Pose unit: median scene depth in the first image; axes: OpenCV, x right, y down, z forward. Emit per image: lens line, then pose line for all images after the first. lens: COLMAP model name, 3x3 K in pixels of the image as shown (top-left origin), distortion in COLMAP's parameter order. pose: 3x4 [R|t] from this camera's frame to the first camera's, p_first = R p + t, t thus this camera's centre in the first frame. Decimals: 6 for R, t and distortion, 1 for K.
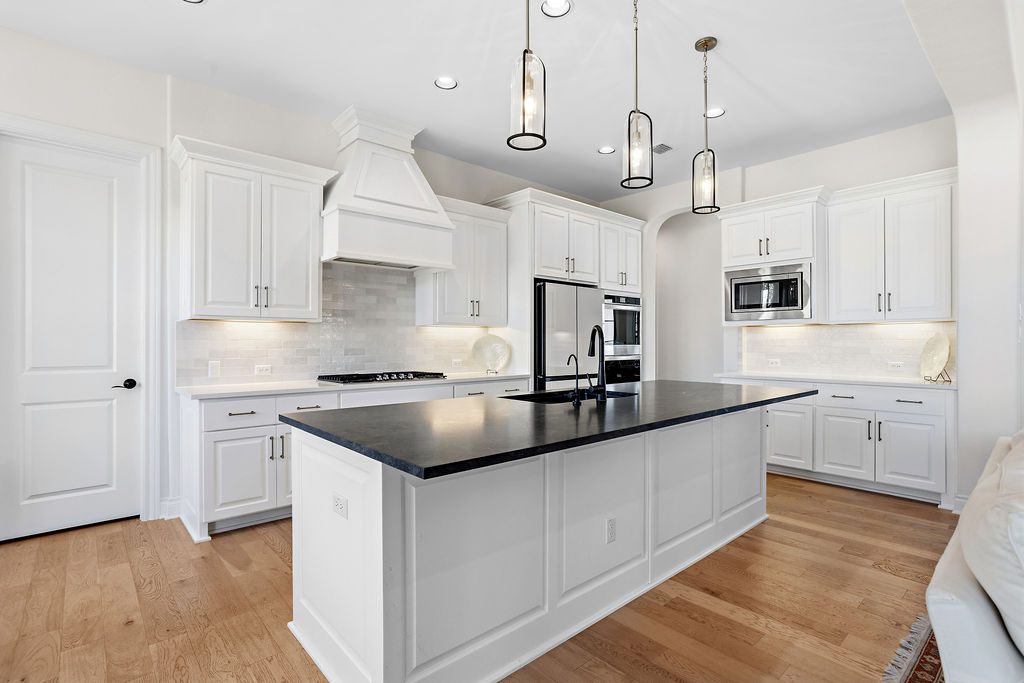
lens RADIAL K [[488.4, 0, 516.3], [0, 488.4, 337.5], [0, 0, 1]] dist [-0.051833, -0.000098]
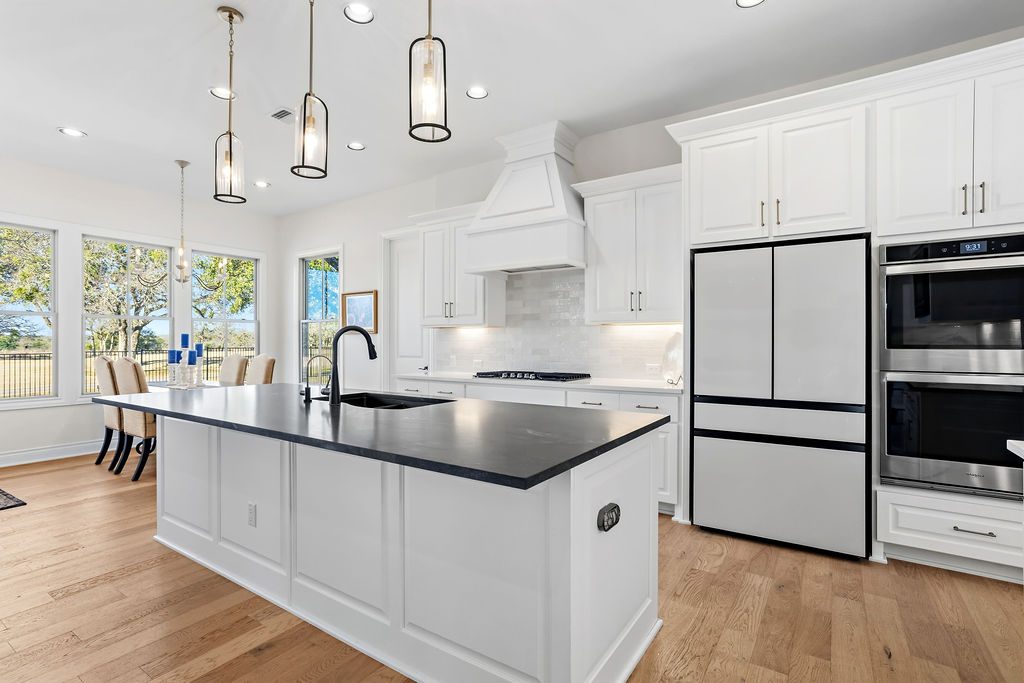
lens RADIAL K [[495.6, 0, 512.0], [0, 495.6, 341.5], [0, 0, 1]] dist [-0.002848, -0.000441]
pose [[0.245080, 0.003334, -0.969497, 1.013874], [0.011568, 0.999913, 0.006363, -0.001190], [0.969434, -0.012774, 0.245020, 0.915266]]
